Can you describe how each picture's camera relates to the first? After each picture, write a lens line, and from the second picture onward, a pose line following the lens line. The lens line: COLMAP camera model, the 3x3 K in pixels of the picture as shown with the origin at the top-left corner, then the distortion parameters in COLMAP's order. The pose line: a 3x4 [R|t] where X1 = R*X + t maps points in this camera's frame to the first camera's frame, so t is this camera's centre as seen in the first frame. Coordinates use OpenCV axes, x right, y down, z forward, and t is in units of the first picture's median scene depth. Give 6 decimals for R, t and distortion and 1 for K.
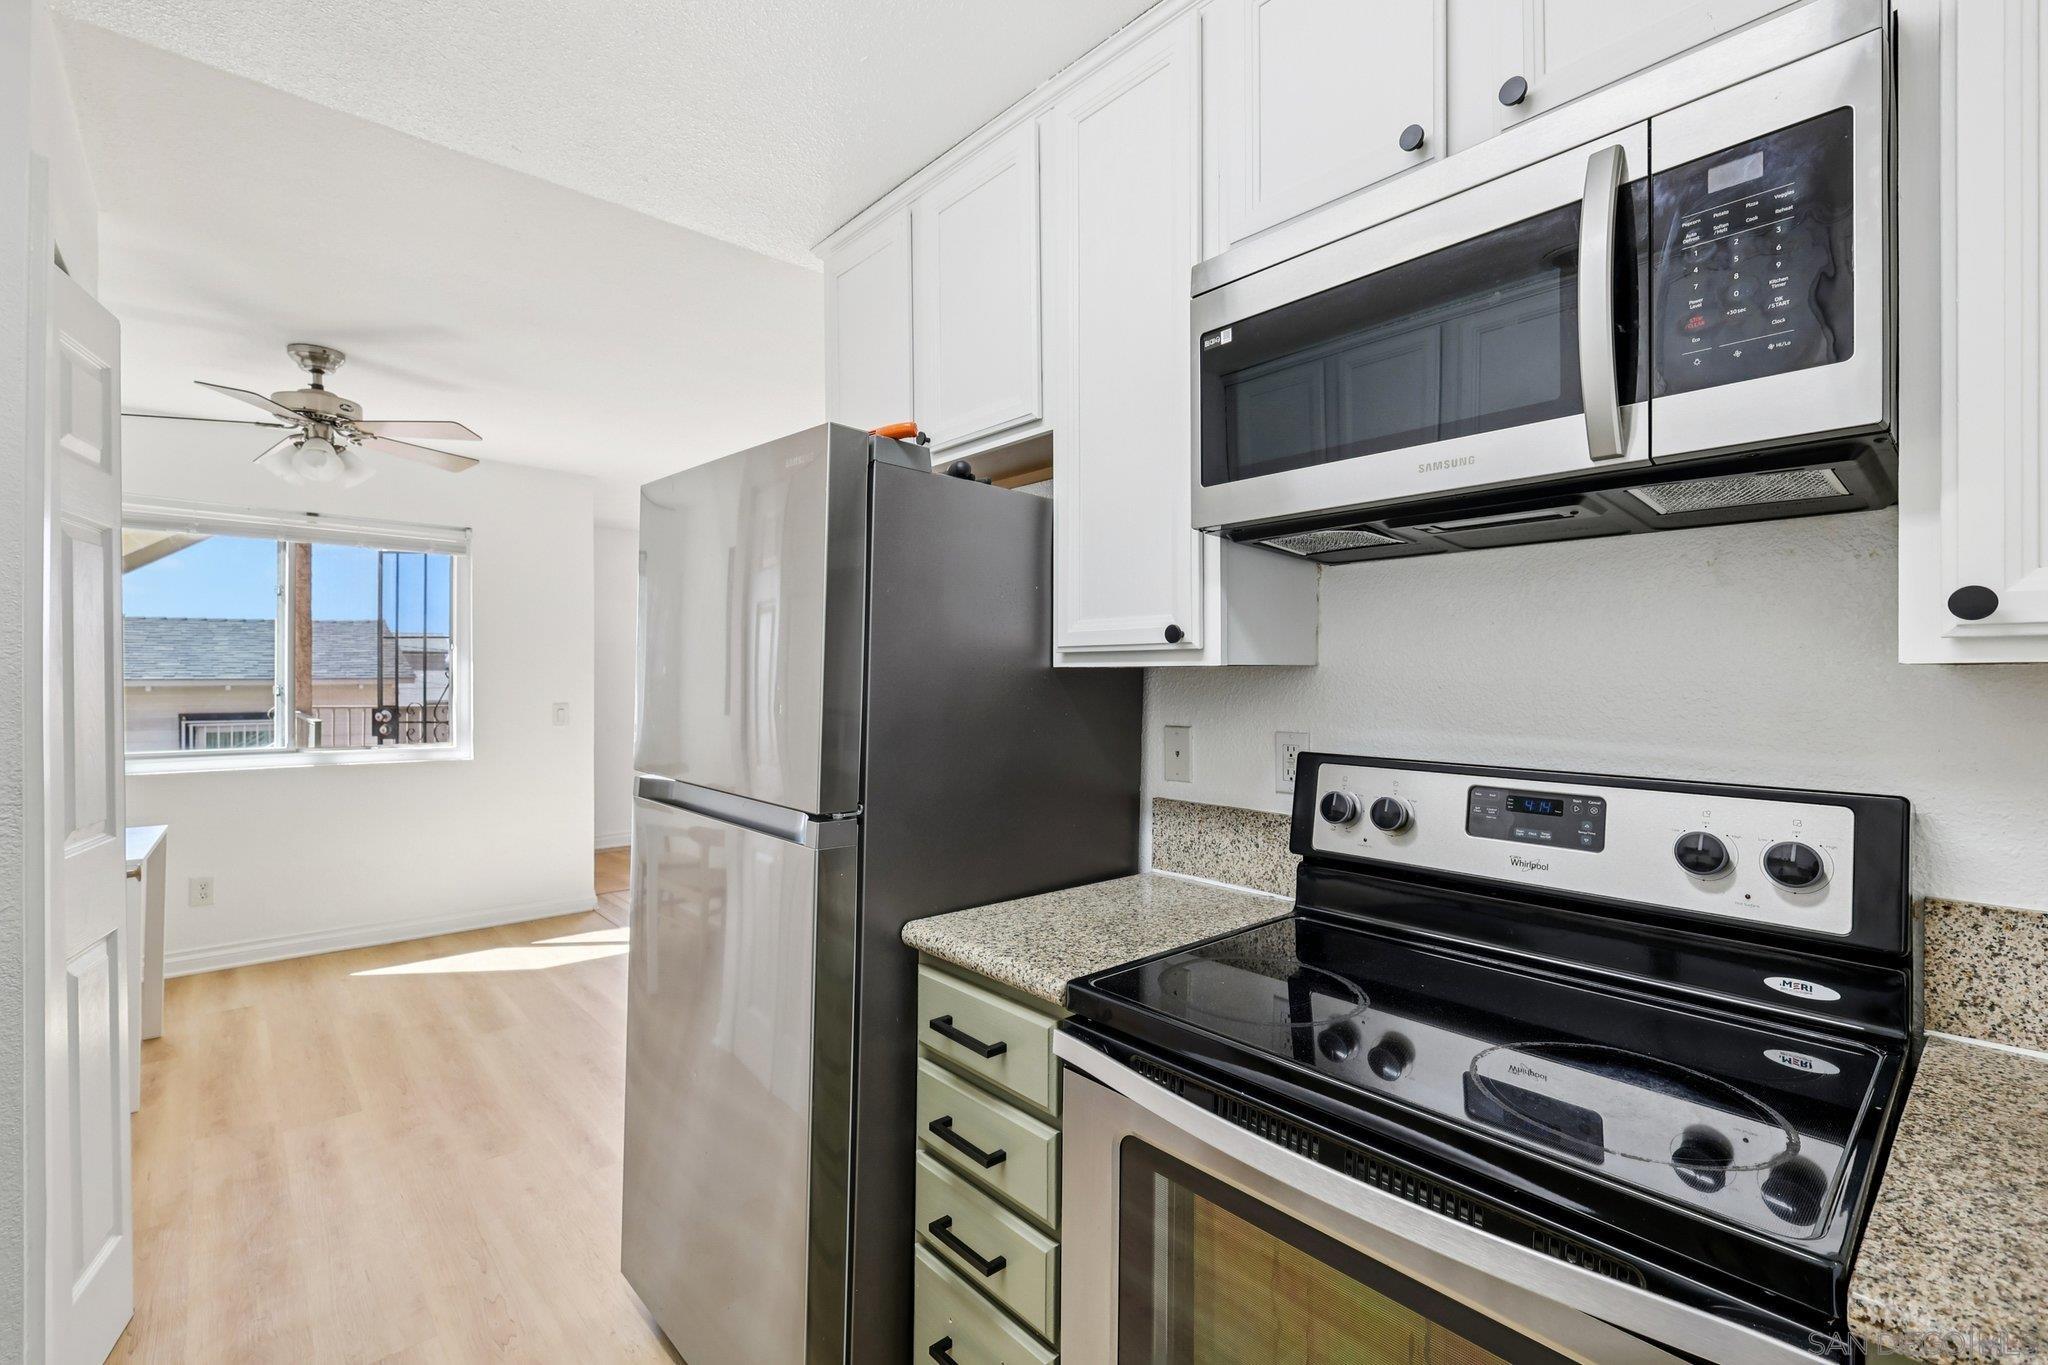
lens RADIAL K [[893.4, 0, 1022.3], [0, 893.4, 672.8], [0, 0, 1]] dist [0.003967, 0.000641]
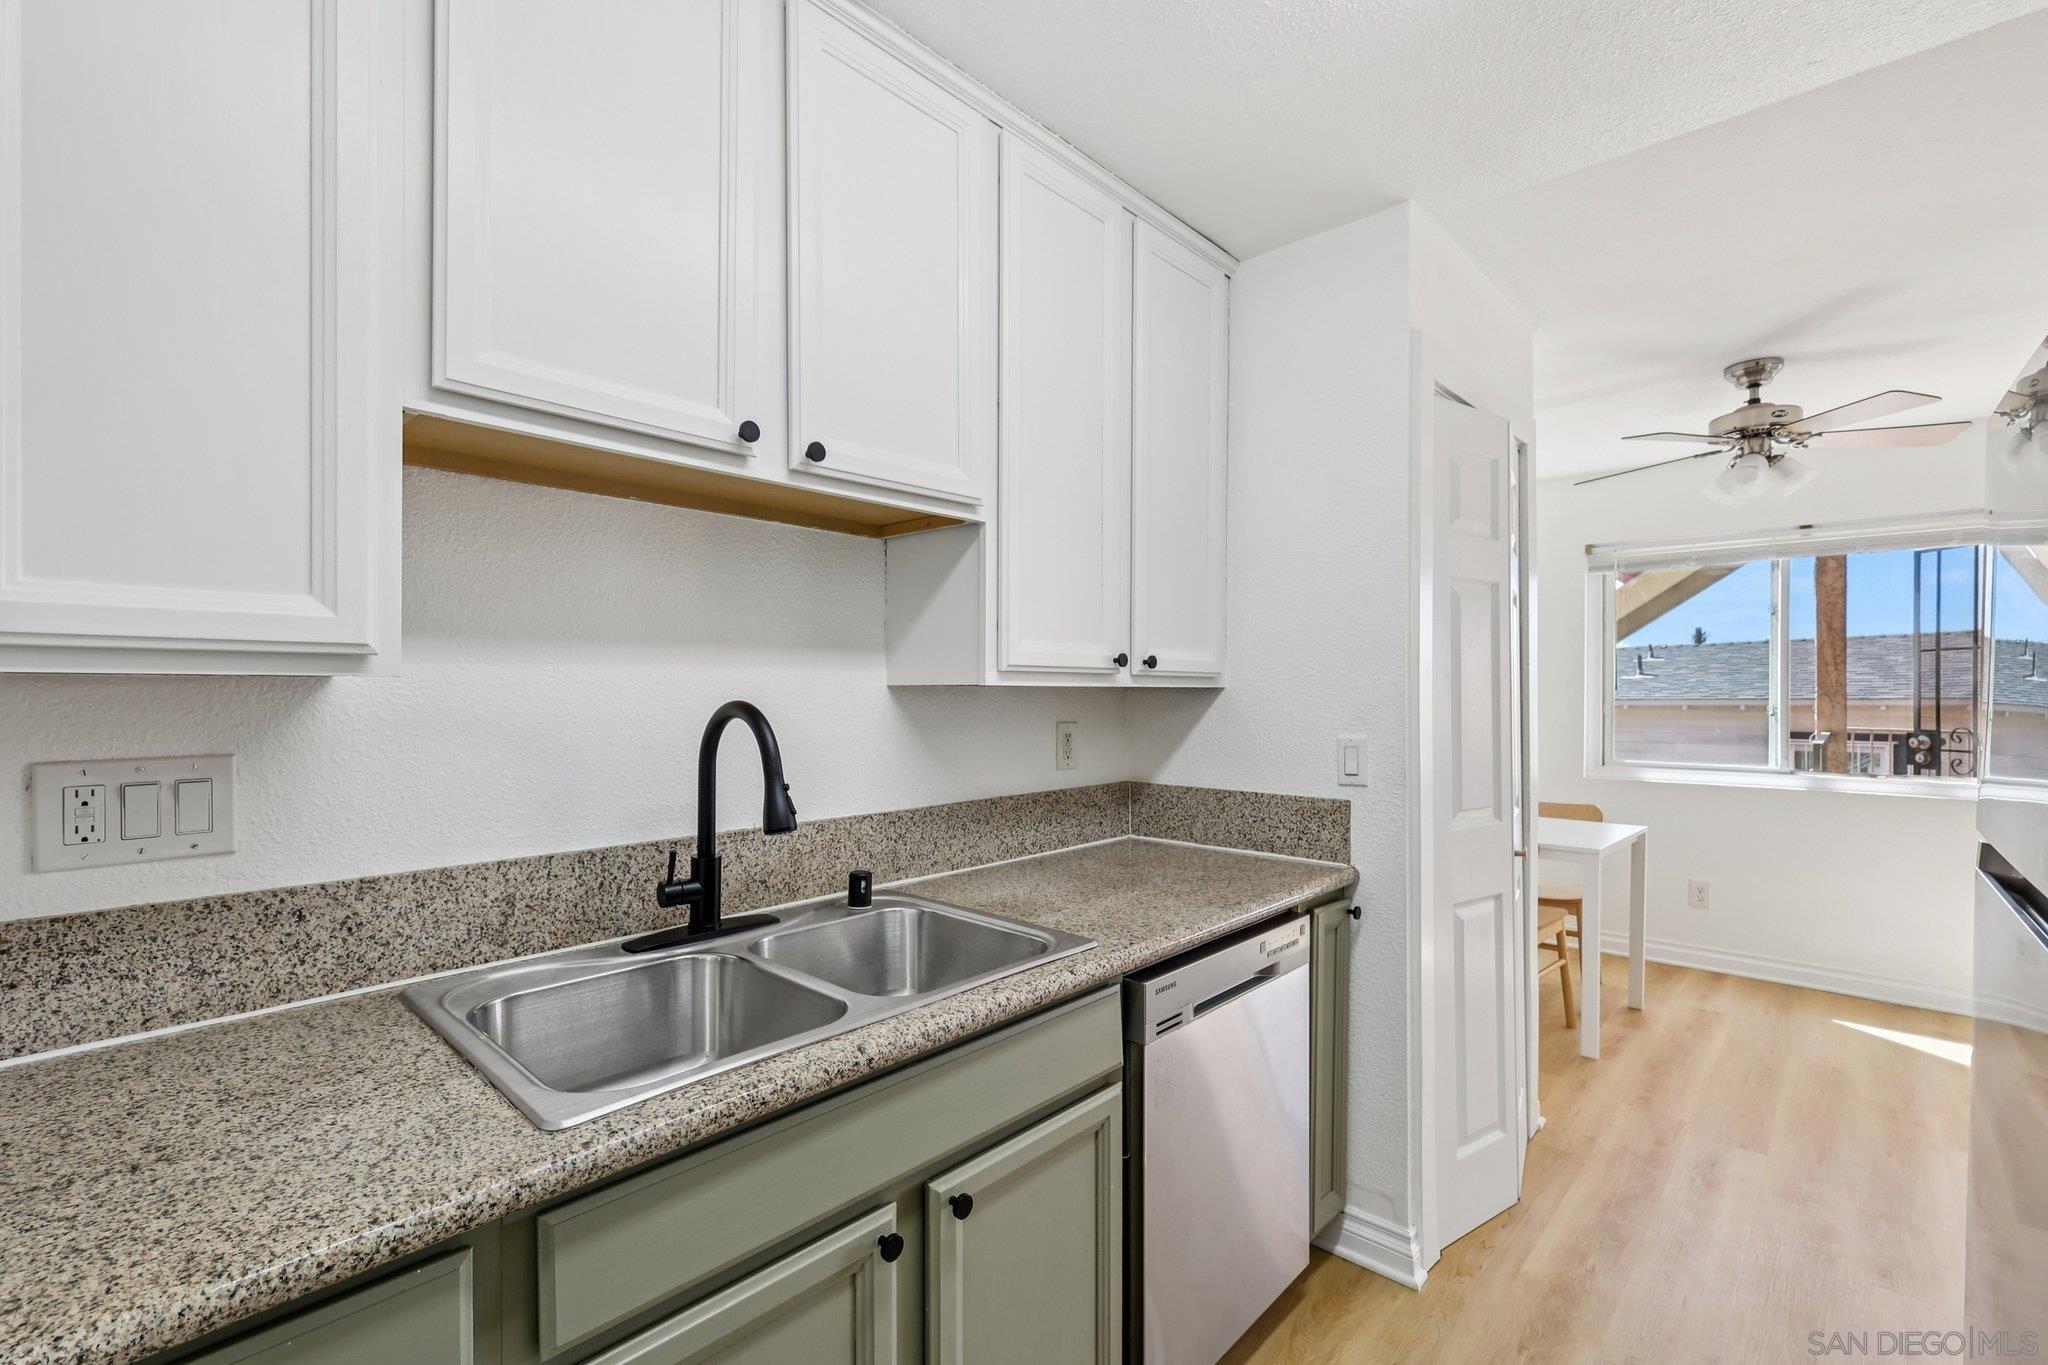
lens RADIAL K [[897.8, 0, 1028.0], [0, 897.8, 693.3], [0, 0, 1]] dist [-0.000477, 0.000330]
pose [[0.092333, -0.000881, -0.995728, 0.116498], [0.002634, 0.999996, -0.000640, -0.000944], [0.995725, -0.002563, 0.092335, 0.115600]]
